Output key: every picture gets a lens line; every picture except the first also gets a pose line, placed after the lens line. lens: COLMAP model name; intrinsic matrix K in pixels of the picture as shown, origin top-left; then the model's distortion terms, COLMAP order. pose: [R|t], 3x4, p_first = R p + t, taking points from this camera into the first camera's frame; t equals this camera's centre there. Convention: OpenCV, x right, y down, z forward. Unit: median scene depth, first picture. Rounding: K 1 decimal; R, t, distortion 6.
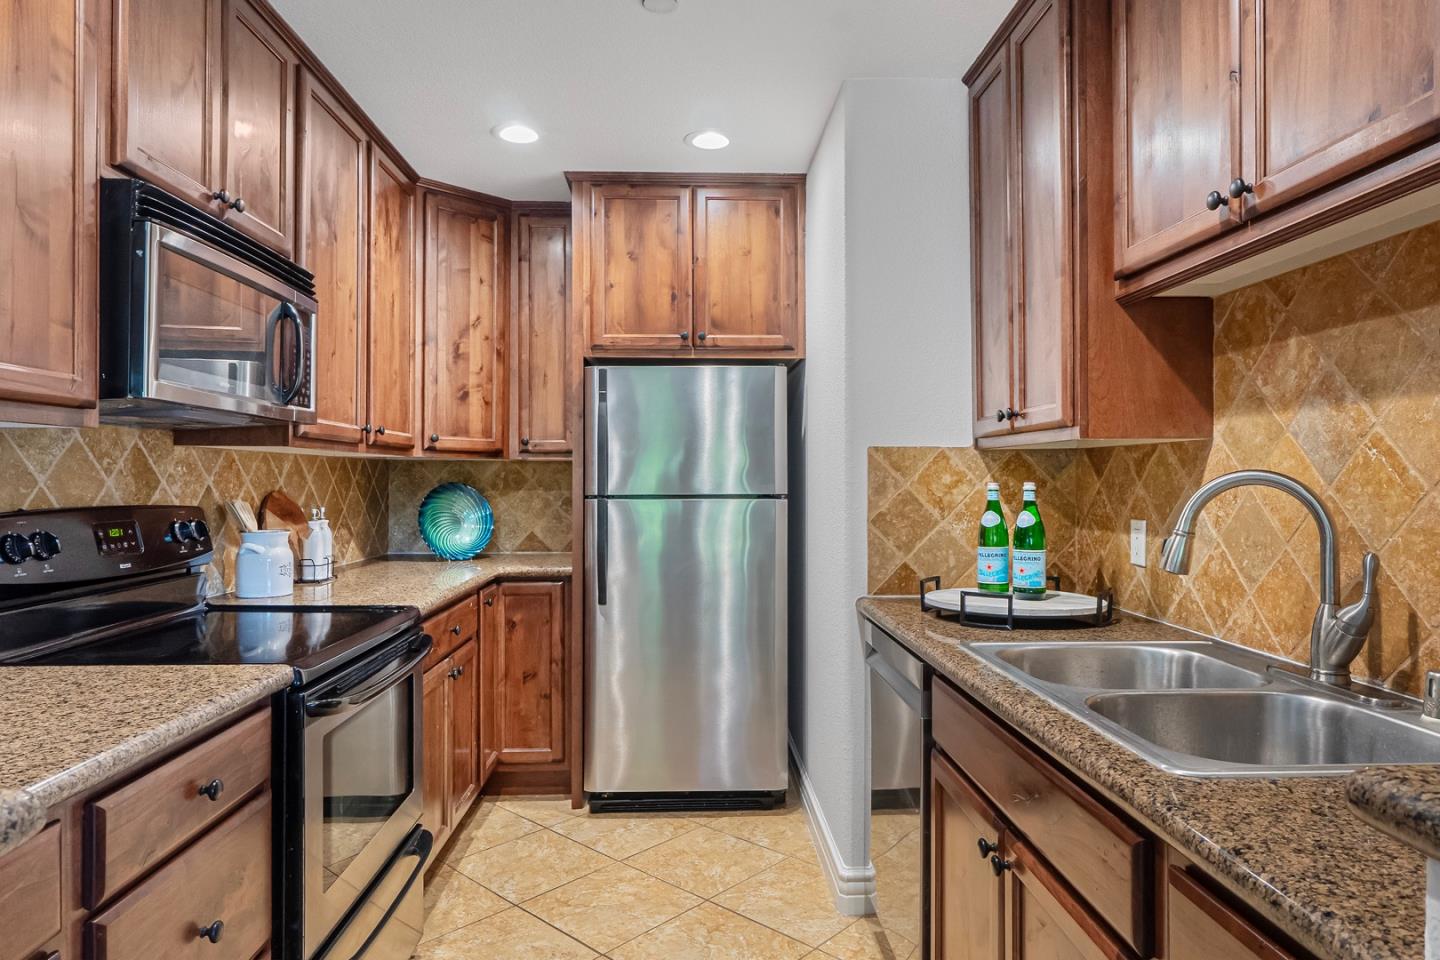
lens RADIAL K [[851.0, 0, 678.6], [0, 851.0, 477.0], [0, 0, 1]] dist [-0.003138, -0.000969]
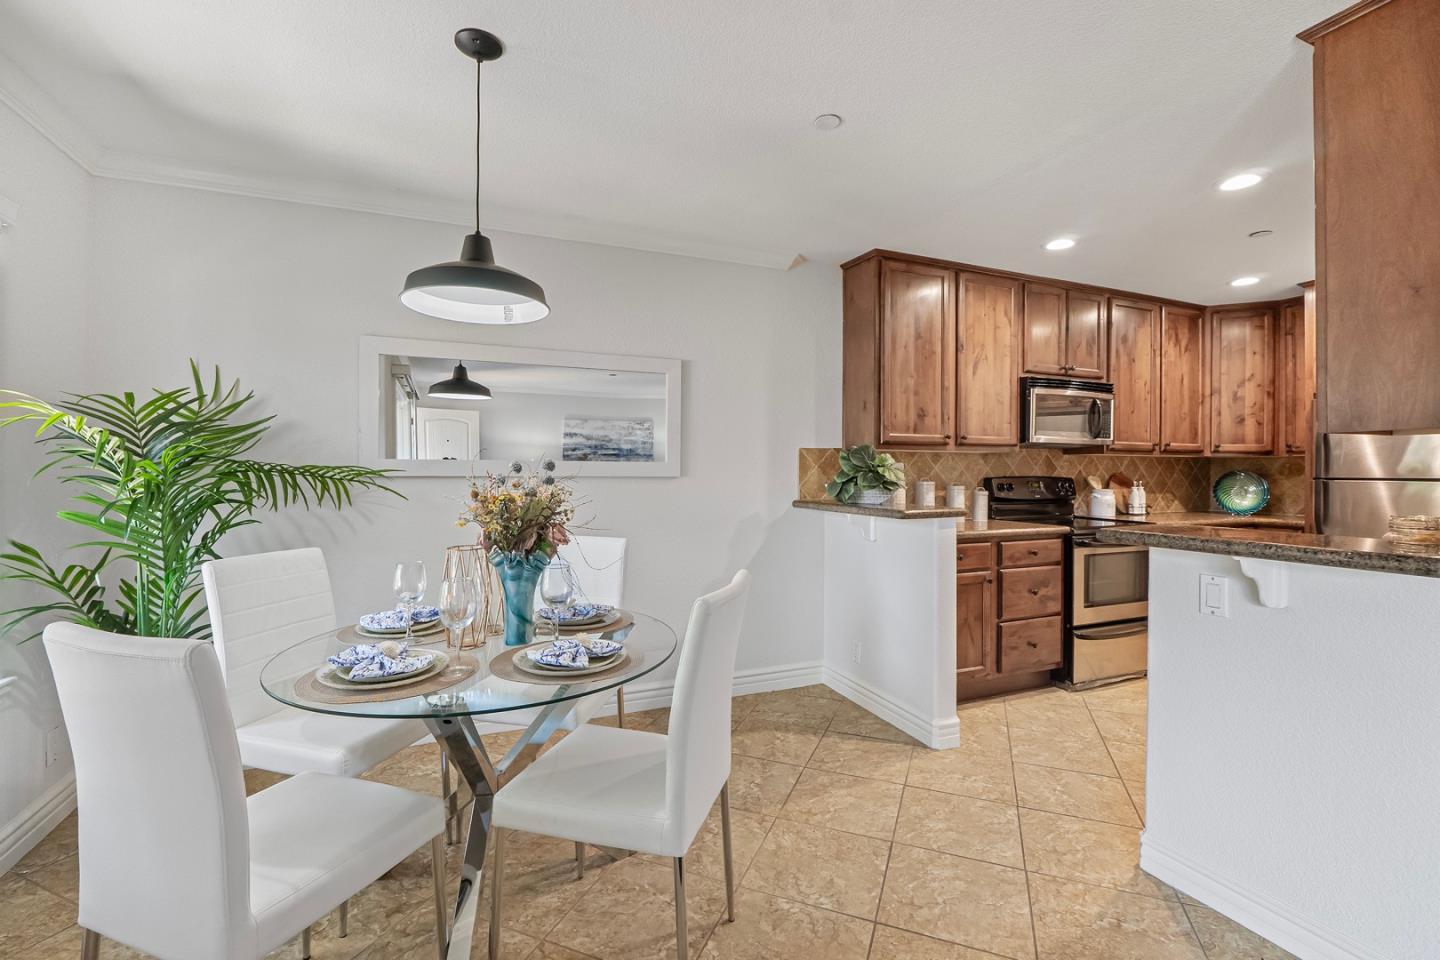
lens RADIAL K [[638.3, 0, 717.2], [0, 638.3, 468.6], [0, 0, 1]] dist [-0.002180, -0.000791]
pose [[0.359212, -0.000771, -0.933256, 0.746690], [-0.001902, 0.999997, -0.001558, 0.009794], [0.933254, 0.002335, 0.359209, -0.614983]]
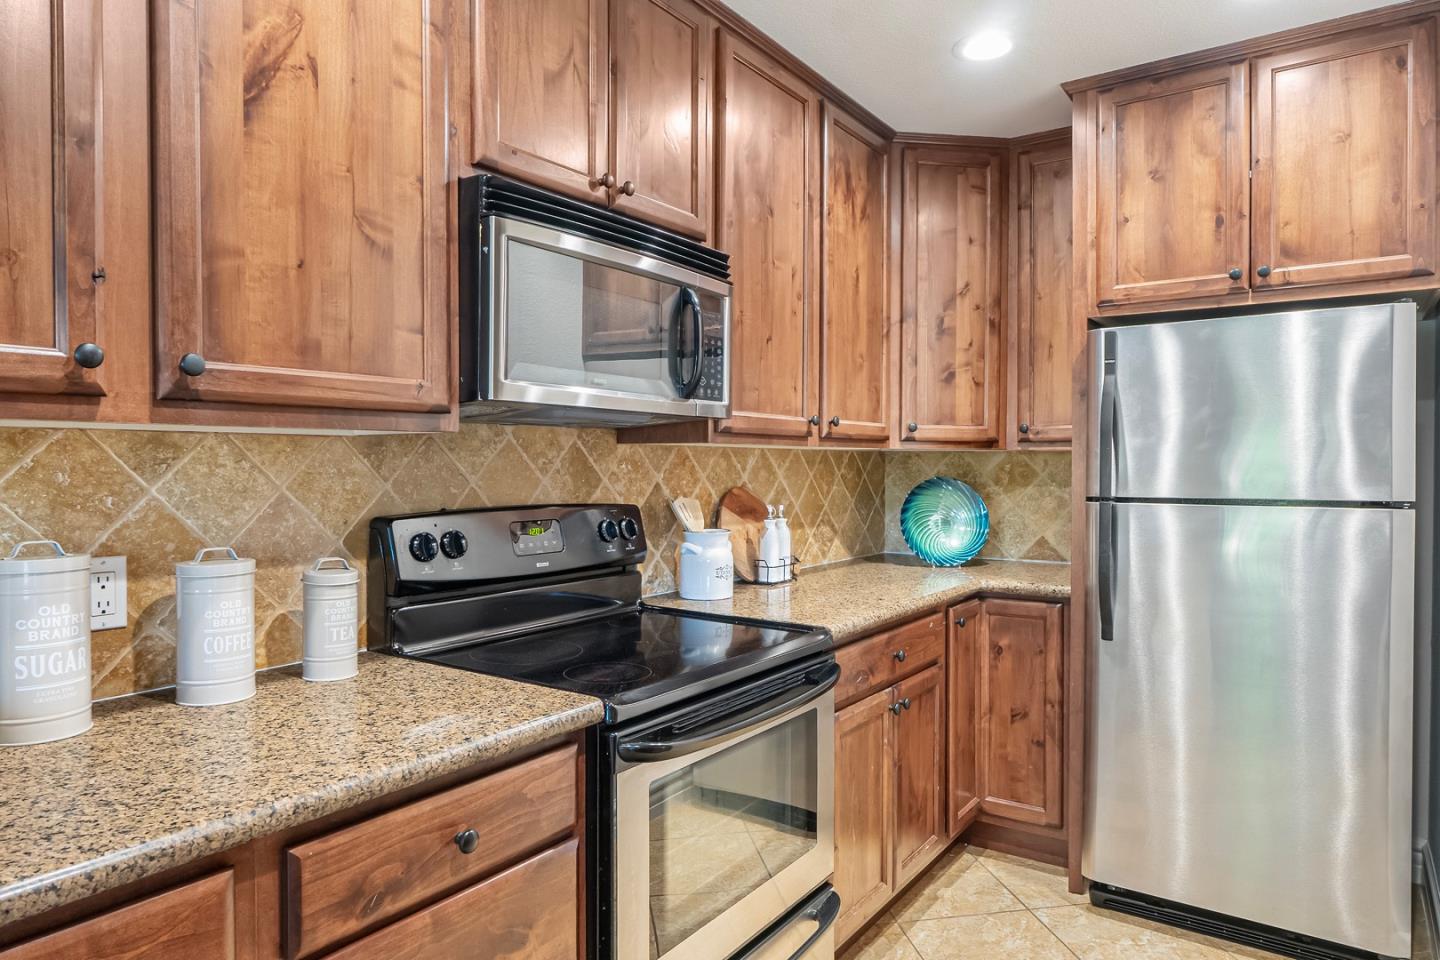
lens RADIAL K [[851.0, 0, 752.3], [0, 851.0, 475.1], [0, 0, 1]] dist [-0.003138, -0.000969]
pose [[0.818922, 0.007660, -0.573853, 0.101426], [0.002120, 0.999864, 0.016371, -0.013676], [0.573900, -0.014623, 0.818795, 0.225791]]
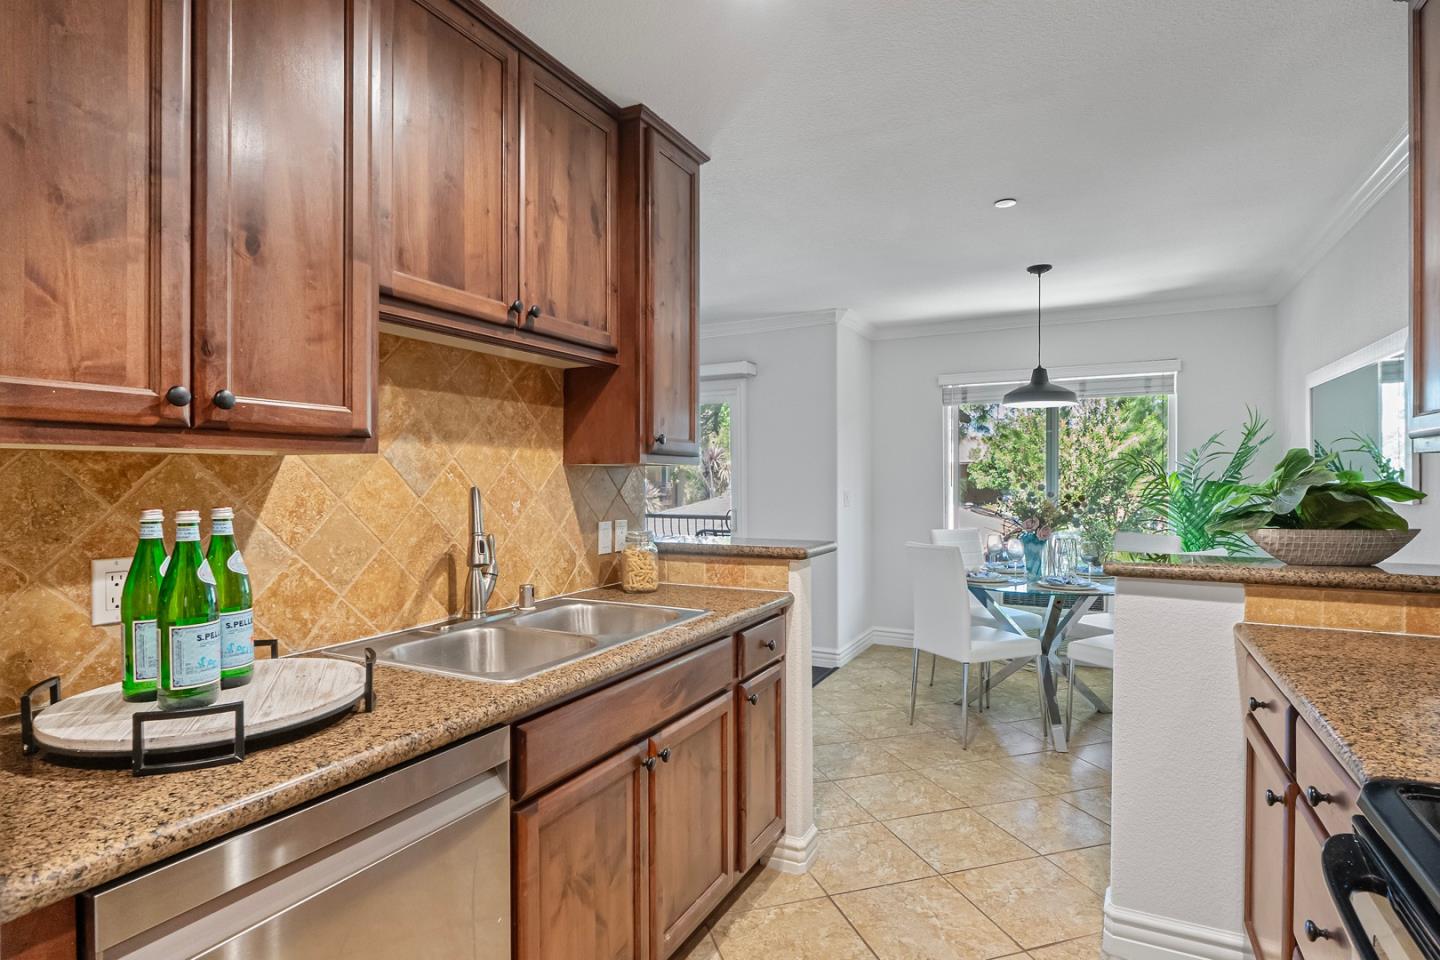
lens RADIAL K [[717.0, 0, 718.1], [0, 717.0, 474.8], [0, 0, 1]] dist [0.029062, 0.000341]
pose [[-0.867294, -0.000128, 0.497796, -0.166822], [-0.001290, 0.999997, -0.001990, -0.015768], [-0.497794, -0.002368, -0.867292, 1.061240]]
